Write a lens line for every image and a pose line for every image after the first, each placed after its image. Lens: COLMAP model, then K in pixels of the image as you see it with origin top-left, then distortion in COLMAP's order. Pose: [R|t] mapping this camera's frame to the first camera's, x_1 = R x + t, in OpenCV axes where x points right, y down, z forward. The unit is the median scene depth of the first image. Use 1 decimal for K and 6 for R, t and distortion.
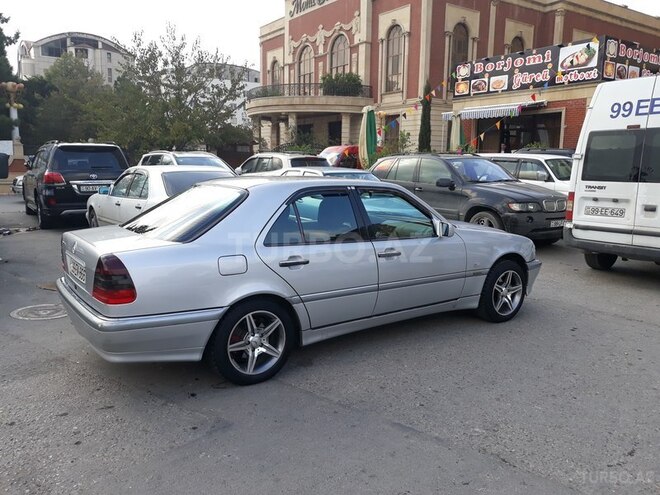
lens RADIAL K [[556.1, 0, 332.2], [0, 556.1, 246.2], [0, 0, 1]] dist [0.015998, 0.012560]
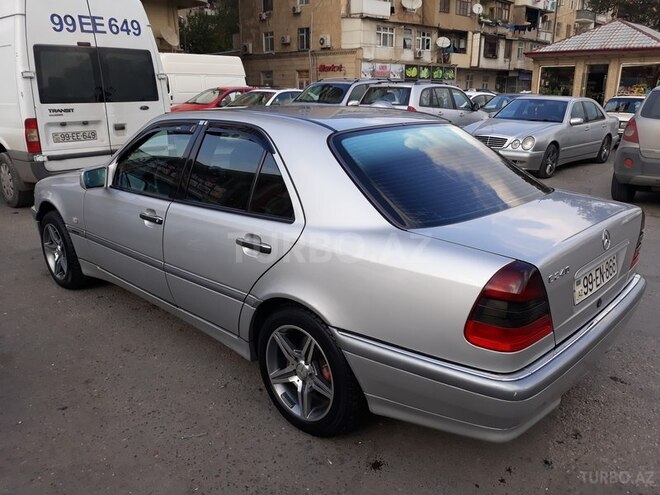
lens RADIAL K [[556.1, 0, 331.8], [0, 556.1, 250.4], [0, 0, 1]] dist [0.015998, 0.012560]
pose [[-0.212809, -0.292668, 0.932233, -0.550509], [0.142788, 0.934530, 0.325985, -0.130838], [-0.966604, 0.202484, -0.157087, 0.789937]]
